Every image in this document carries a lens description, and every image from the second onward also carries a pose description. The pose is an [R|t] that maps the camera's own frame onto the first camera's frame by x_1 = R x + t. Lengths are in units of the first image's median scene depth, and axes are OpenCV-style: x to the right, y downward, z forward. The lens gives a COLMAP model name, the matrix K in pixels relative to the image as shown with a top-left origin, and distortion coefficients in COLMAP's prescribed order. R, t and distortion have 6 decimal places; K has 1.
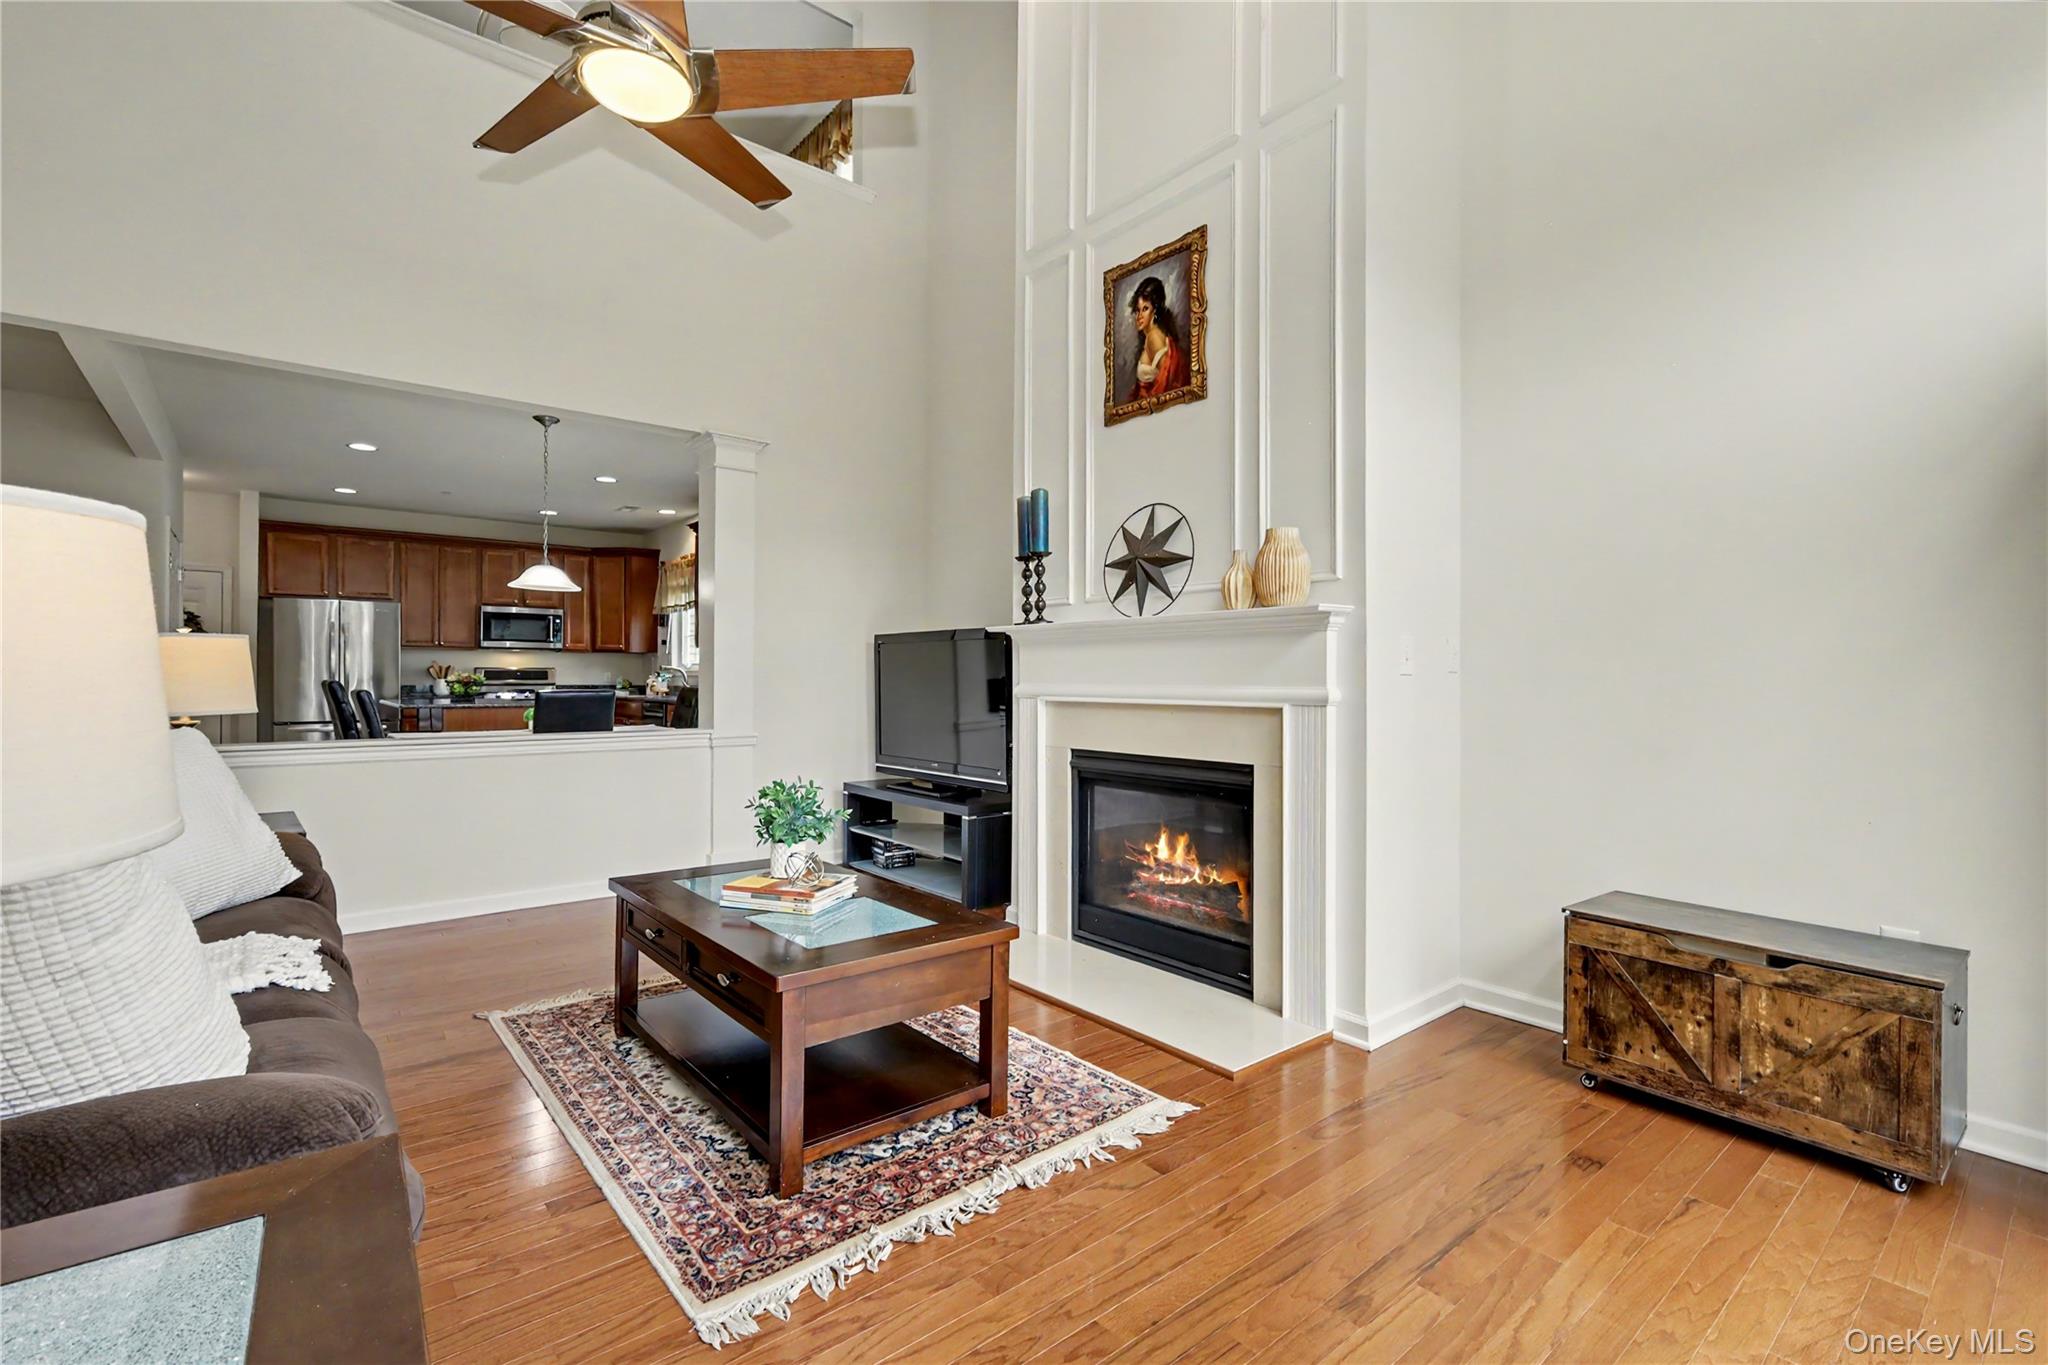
lens RADIAL K [[898.4, 0, 1018.5], [0, 898.4, 675.5], [0, 0, 1]] dist [0.004331, -0.001598]
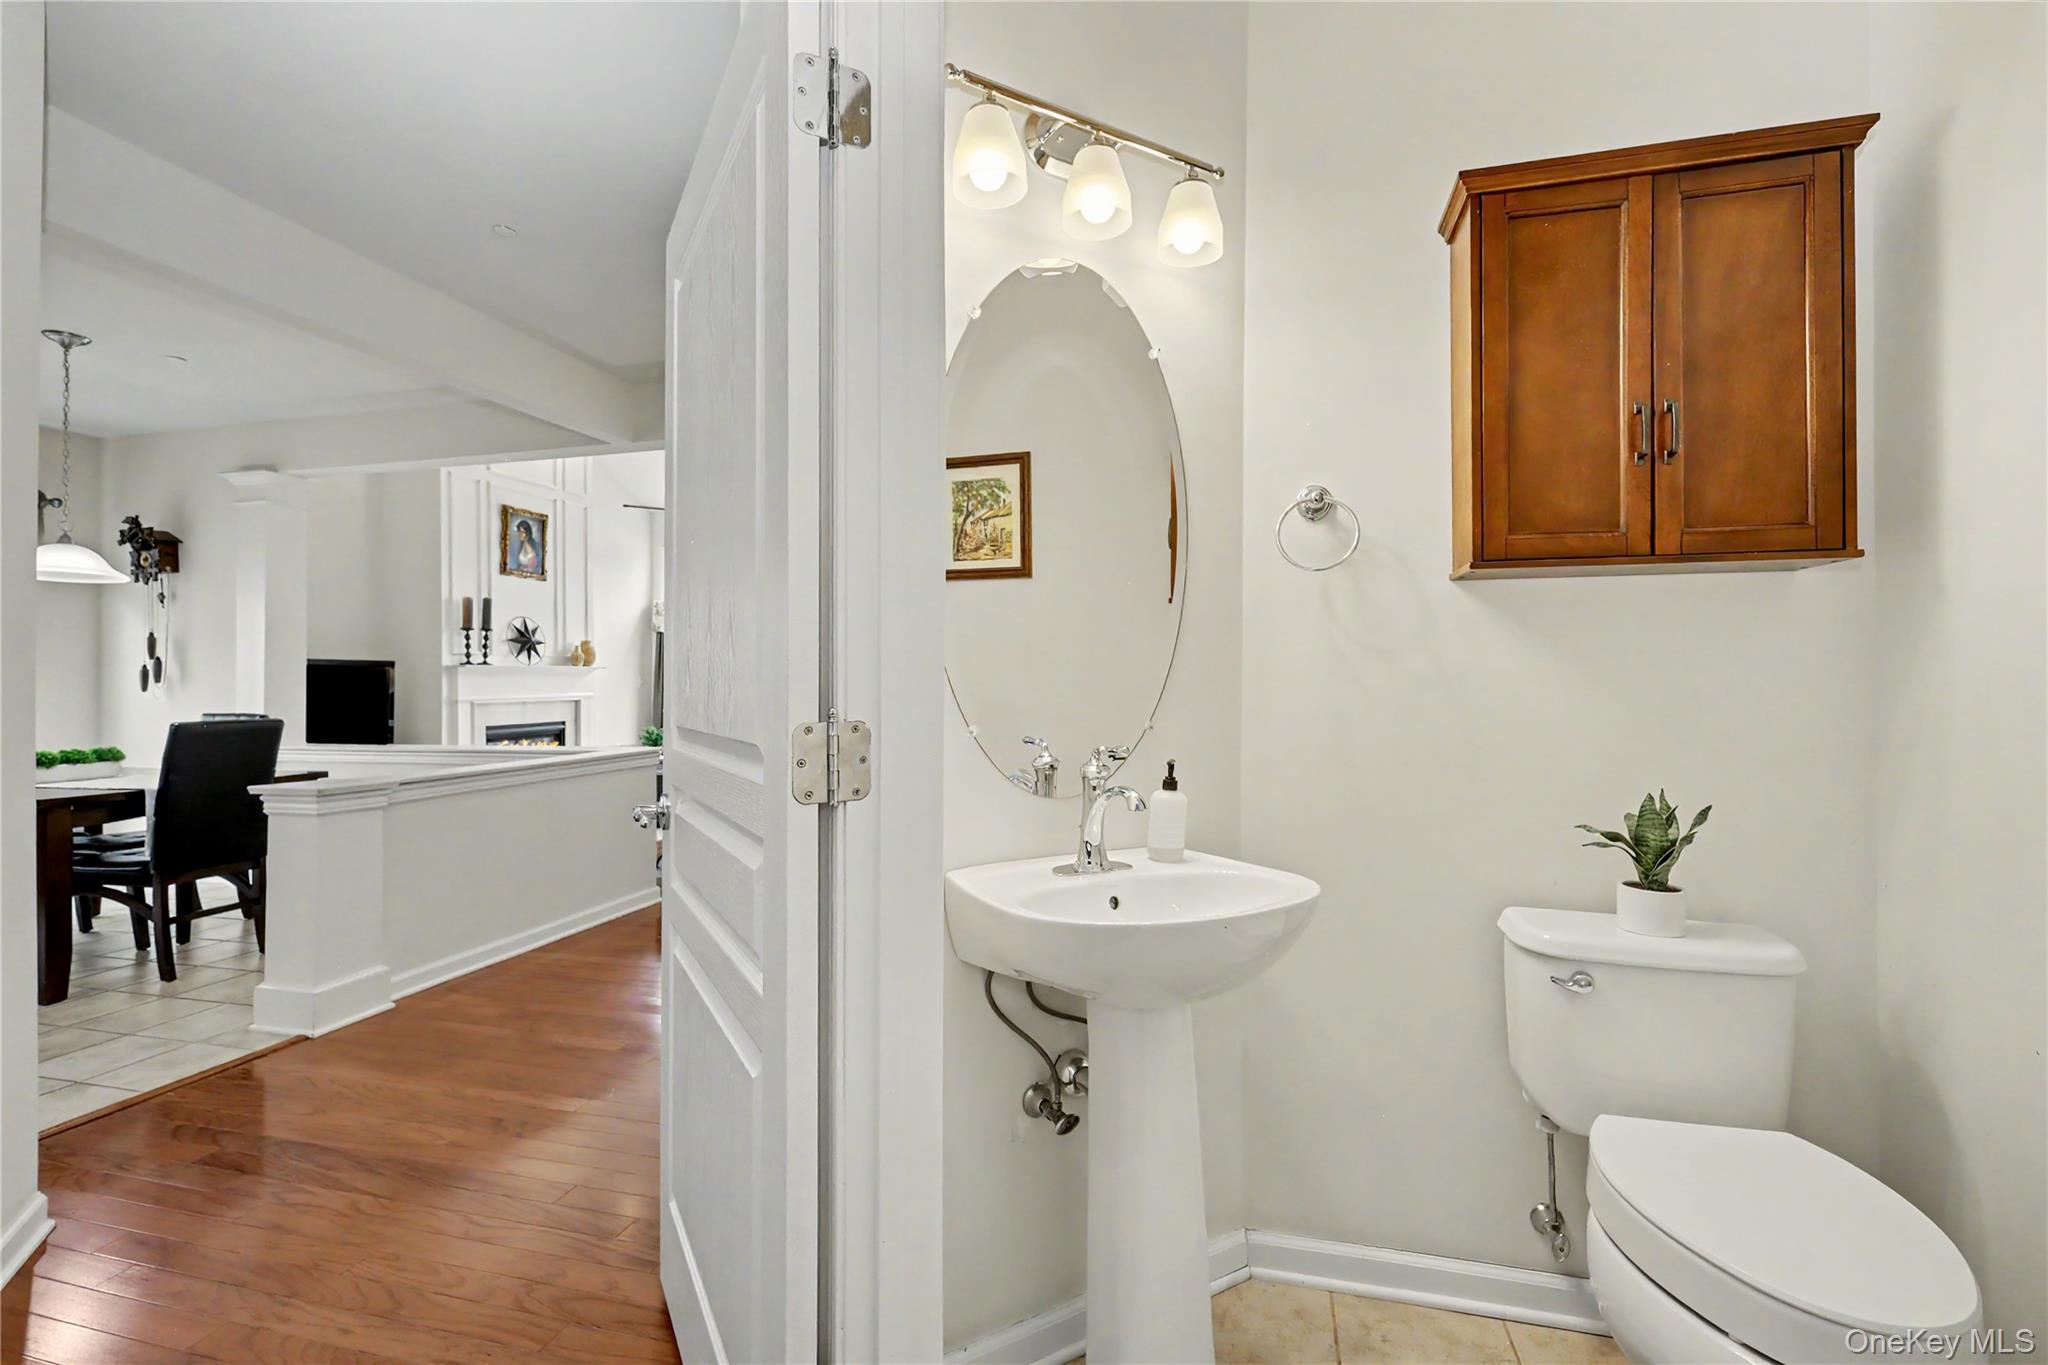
lens RADIAL K [[898.4, 0, 1026.6], [0, 898.4, 670.2], [0, 0, 1]] dist [0.004331, -0.001598]
pose [[-0.591628, 0.003995, 0.806201, -2.521175], [0.000387, 0.999989, -0.004671, -0.036823], [-0.806211, -0.002452, -0.591623, 1.319263]]
